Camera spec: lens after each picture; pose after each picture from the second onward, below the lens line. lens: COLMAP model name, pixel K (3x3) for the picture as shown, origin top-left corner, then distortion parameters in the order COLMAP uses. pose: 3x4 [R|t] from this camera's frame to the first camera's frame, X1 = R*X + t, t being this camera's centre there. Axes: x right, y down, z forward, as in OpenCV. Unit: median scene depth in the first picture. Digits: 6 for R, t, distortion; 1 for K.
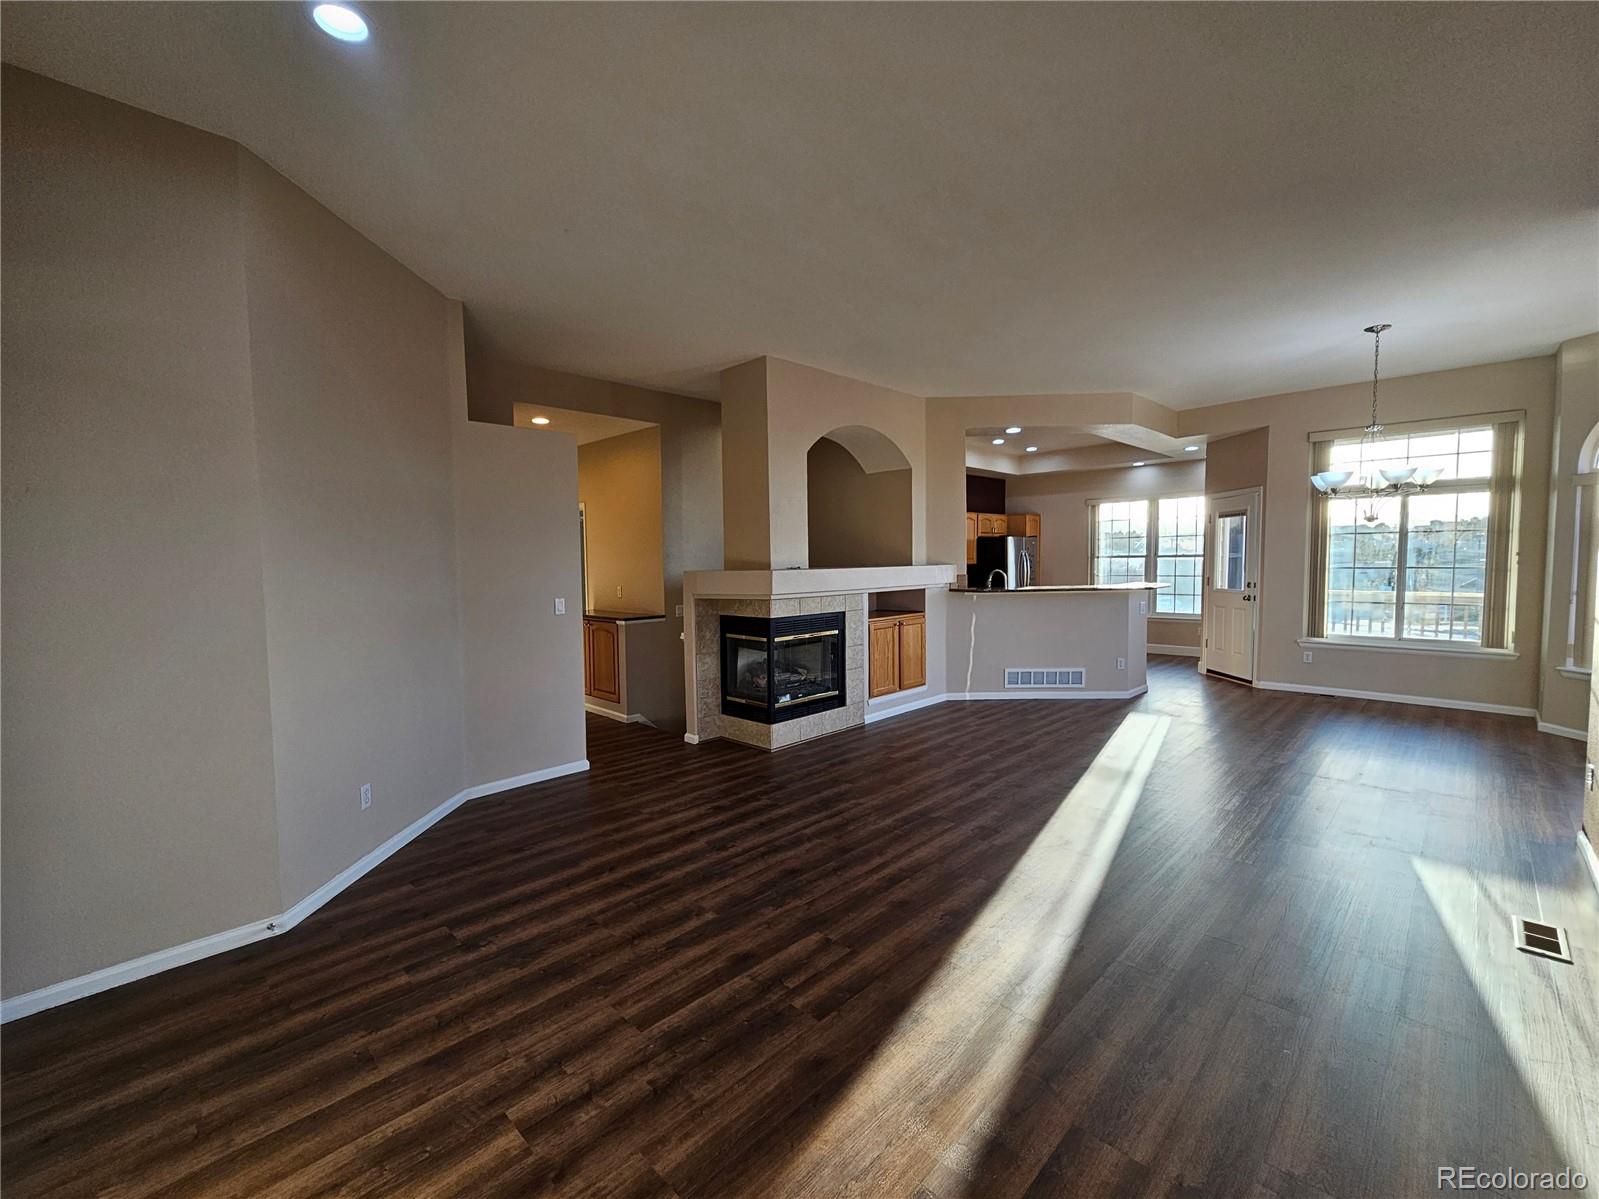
lens RADIAL K [[668.0, 0, 781.9], [0, 668.0, 600.6], [0, 0, 1]] dist [-0.001187, 0.000105]
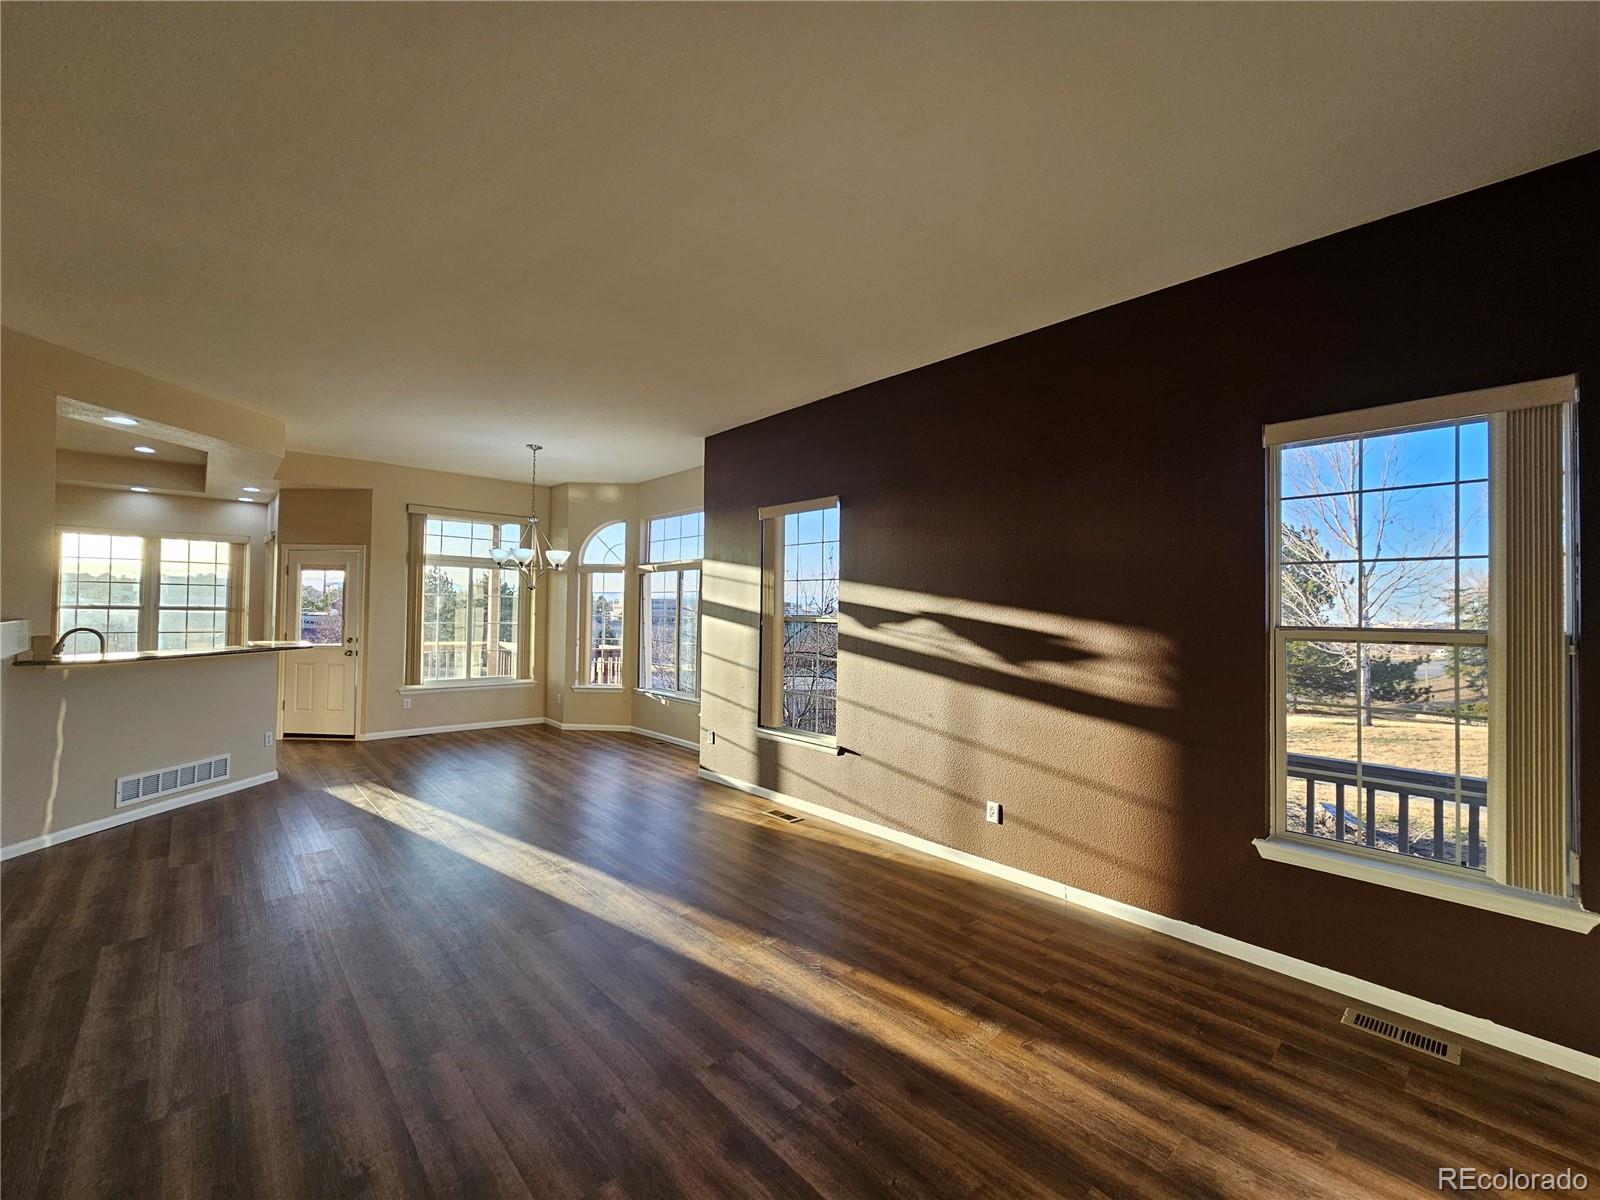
lens RADIAL K [[668.5, 0, 782.4], [0, 668.5, 601.1], [0, 0, 1]] dist [-0.001187, 0.000105]
pose [[0.044421, 0.030901, 0.998535, -0.298757], [0.045531, 0.998420, -0.032923, -0.020689], [-0.997975, 0.046927, 0.042944, 0.317146]]
